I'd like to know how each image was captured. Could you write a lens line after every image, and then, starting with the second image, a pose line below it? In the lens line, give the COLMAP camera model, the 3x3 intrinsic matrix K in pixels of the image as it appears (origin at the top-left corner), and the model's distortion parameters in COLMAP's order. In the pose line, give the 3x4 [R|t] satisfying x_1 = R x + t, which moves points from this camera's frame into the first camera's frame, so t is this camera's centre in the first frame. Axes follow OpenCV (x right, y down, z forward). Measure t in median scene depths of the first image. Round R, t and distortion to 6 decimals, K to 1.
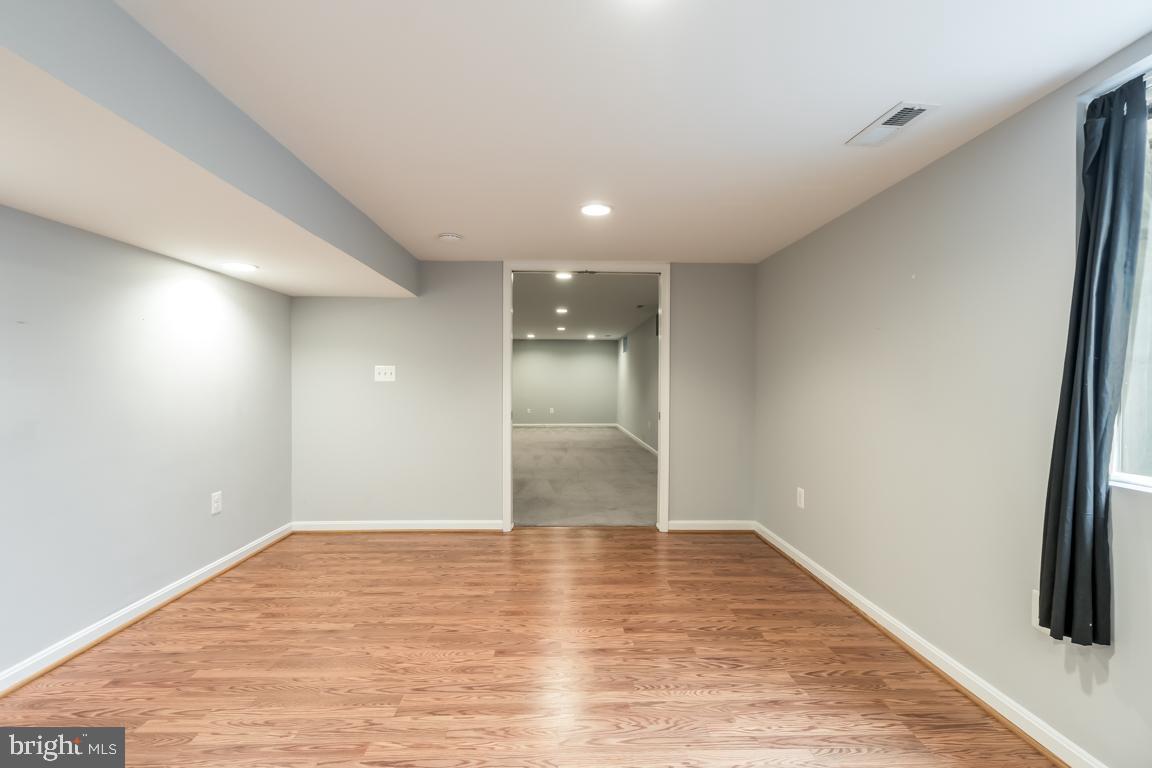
lens RADIAL K [[497.7, 0, 575.4], [0, 497.7, 383.0], [0, 0, 1]] dist [-0.000787, -0.000001]
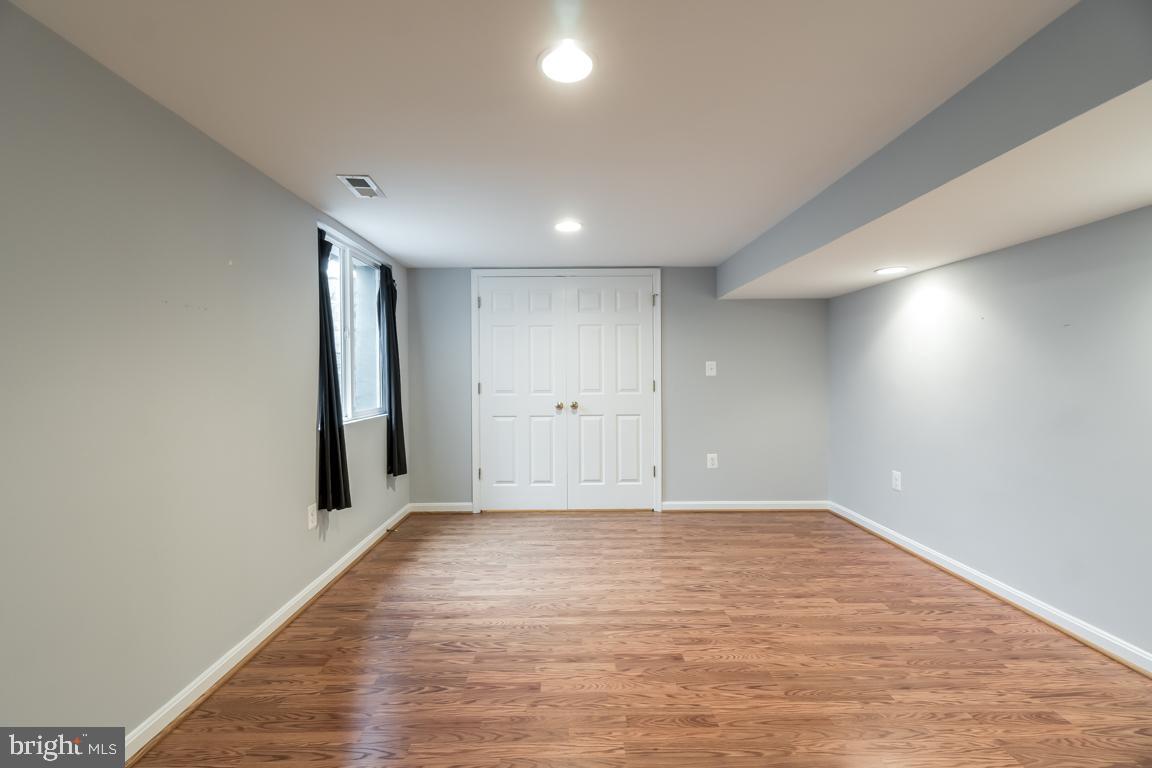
lens RADIAL K [[497.7, 0, 571.9], [0, 497.7, 378.5], [0, 0, 1]] dist [-0.000787, -0.000001]
pose [[-0.999708, -0.001068, 0.024122, 0.032631], [-0.000842, 0.999956, 0.009362, -0.008429], [-0.024131, 0.009339, -0.999665, 2.089991]]
